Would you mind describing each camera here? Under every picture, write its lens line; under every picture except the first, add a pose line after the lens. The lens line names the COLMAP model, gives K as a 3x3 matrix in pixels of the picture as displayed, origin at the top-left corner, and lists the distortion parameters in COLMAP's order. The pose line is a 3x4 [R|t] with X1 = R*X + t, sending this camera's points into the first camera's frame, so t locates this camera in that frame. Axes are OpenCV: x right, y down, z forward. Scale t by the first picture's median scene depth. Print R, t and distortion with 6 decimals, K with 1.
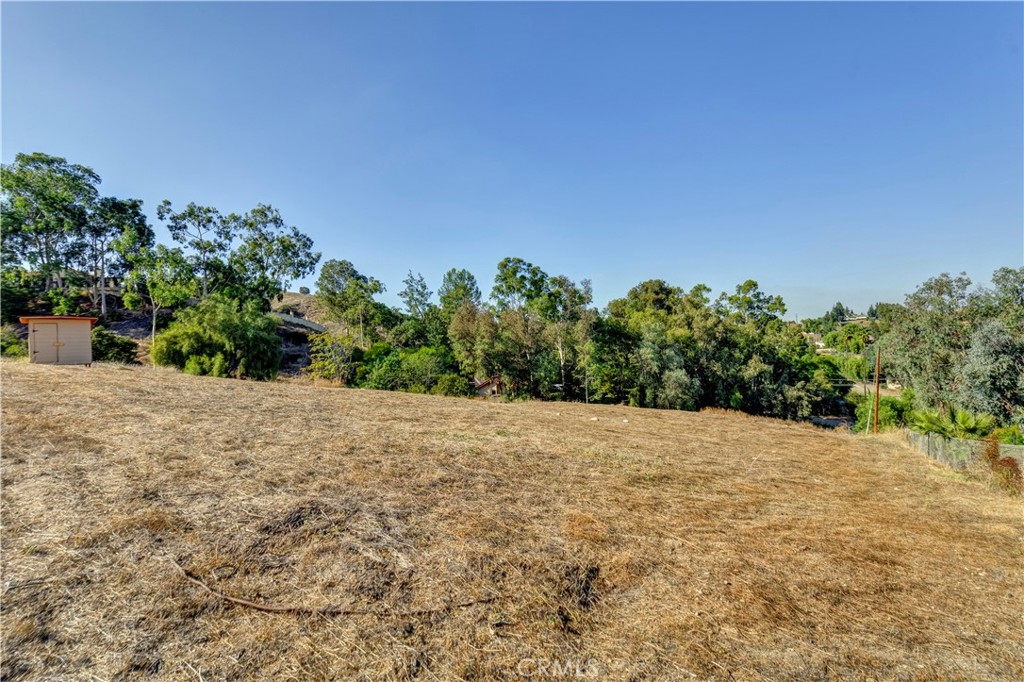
lens RADIAL K [[454.1, 0, 511.9], [0, 454.1, 338.0], [0, 0, 1]] dist [0.000983, 0.000022]
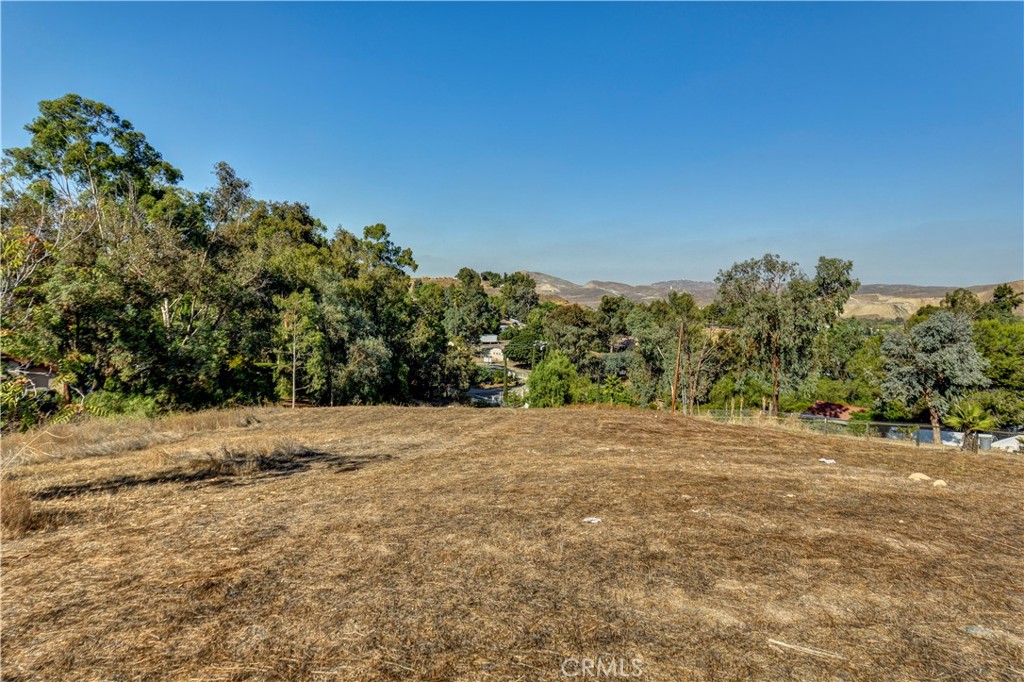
lens RADIAL K [[548.4, 0, 504.3], [0, 548.4, 336.7], [0, 0, 1]] dist [0.001053, -0.001388]
pose [[0.633383, 0.012555, 0.773737, -0.154140], [-0.086144, 0.994798, 0.054375, 0.003161], [-0.769029, -0.101092, 0.631169, 0.256454]]
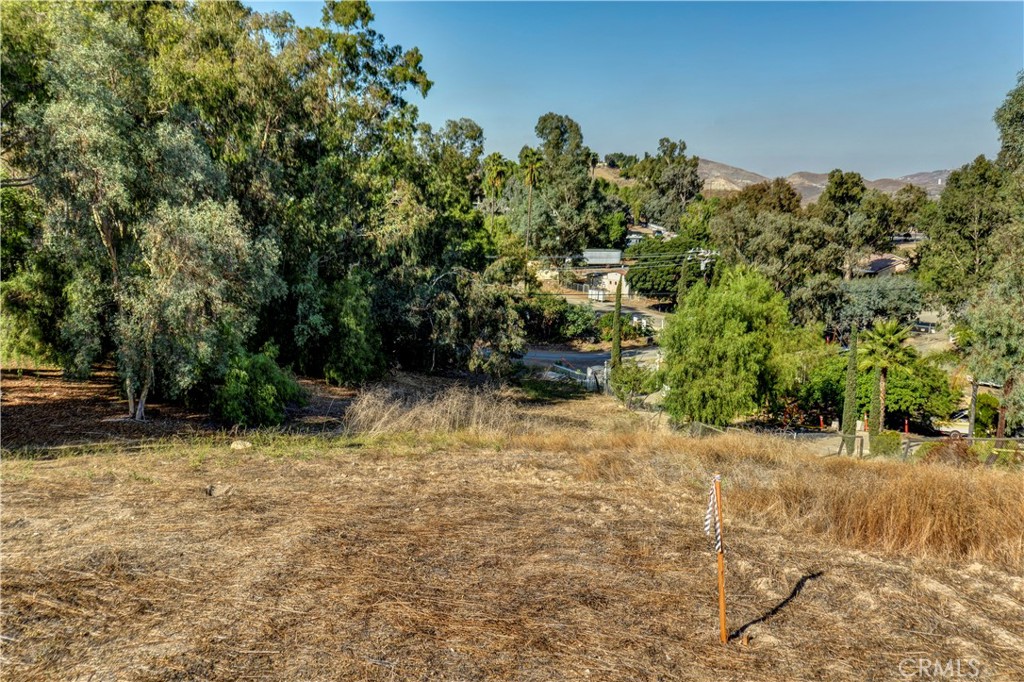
lens RADIAL K [[925.3, 0, 511.0], [0, 925.3, 344.6], [0, 0, 1]] dist [0.008630, -0.003819]
pose [[0.735805, -0.047288, 0.675540, 0.121181], [-0.076702, 0.985320, 0.152517, 0.049722], [-0.672836, -0.164039, 0.721376, 0.441934]]
